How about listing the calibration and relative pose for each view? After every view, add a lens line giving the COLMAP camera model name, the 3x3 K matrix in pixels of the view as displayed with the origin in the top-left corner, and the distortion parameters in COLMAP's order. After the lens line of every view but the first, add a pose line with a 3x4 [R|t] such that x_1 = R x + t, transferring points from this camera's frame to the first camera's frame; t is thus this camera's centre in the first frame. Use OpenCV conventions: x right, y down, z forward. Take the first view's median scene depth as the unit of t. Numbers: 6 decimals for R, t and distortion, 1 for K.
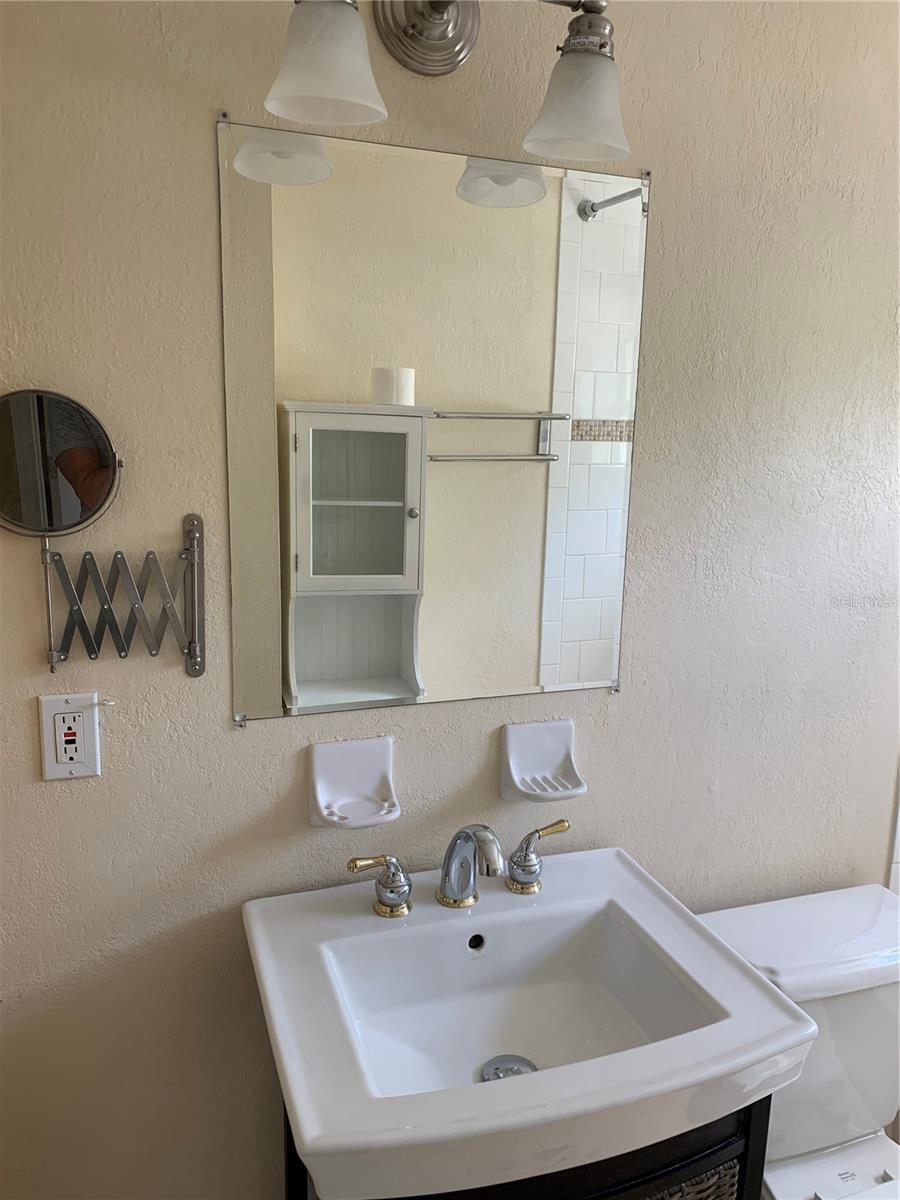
lens RADIAL K [[922.3, 0, 459.7], [0, 922.3, 607.8], [0, 0, 1]] dist [0.041146, -0.029387]
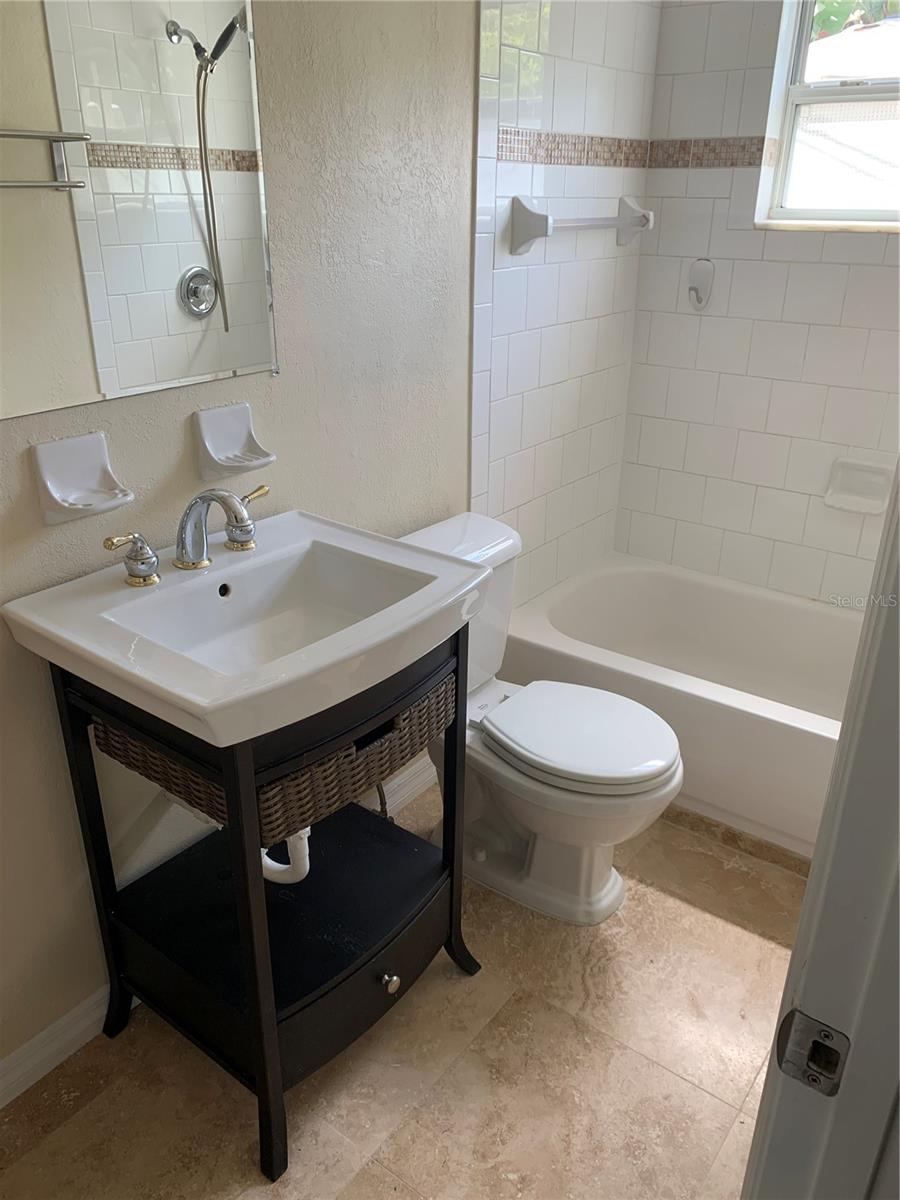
lens RADIAL K [[922.3, 0, 442.3], [0, 922.3, 591.6], [0, 0, 1]] dist [0.041146, -0.029387]
pose [[0.848999, -0.229982, 0.475720, -0.287686], [0.120764, 0.960937, 0.249032, 0.097061], [-0.514410, -0.153978, 0.843607, -0.127783]]
